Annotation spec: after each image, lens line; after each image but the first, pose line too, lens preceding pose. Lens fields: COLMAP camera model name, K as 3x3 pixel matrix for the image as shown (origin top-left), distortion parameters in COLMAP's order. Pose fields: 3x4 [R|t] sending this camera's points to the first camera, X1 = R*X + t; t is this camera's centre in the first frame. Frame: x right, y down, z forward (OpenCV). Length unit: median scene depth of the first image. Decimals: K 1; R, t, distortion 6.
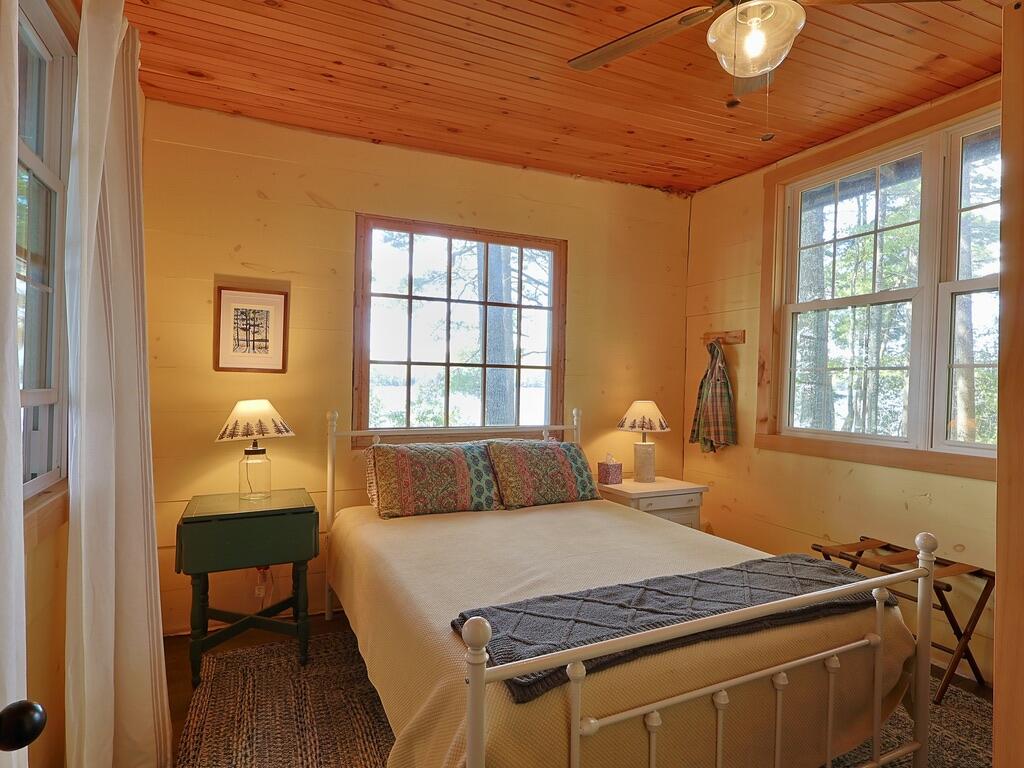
lens RADIAL K [[565.2, 0, 512.0], [0, 565.2, 384.0], [0, 0, 1]] dist [-0.003226, 0.002897]
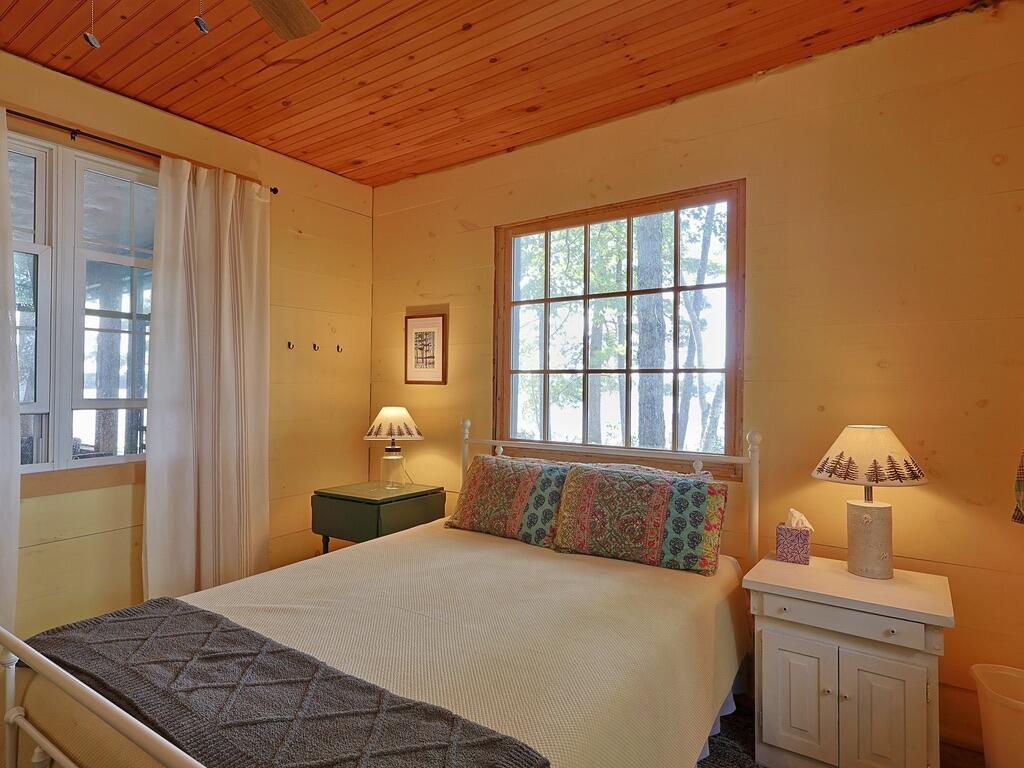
lens RADIAL K [[565.2, 0, 512.0], [0, 565.2, 384.0], [0, 0, 1]] dist [-0.003226, 0.002897]
pose [[0.517199, -0.016077, -0.855714, 0.633479], [-0.000815, 0.999814, -0.019276, 0.001491], [0.855865, 0.010667, 0.517090, 0.515886]]
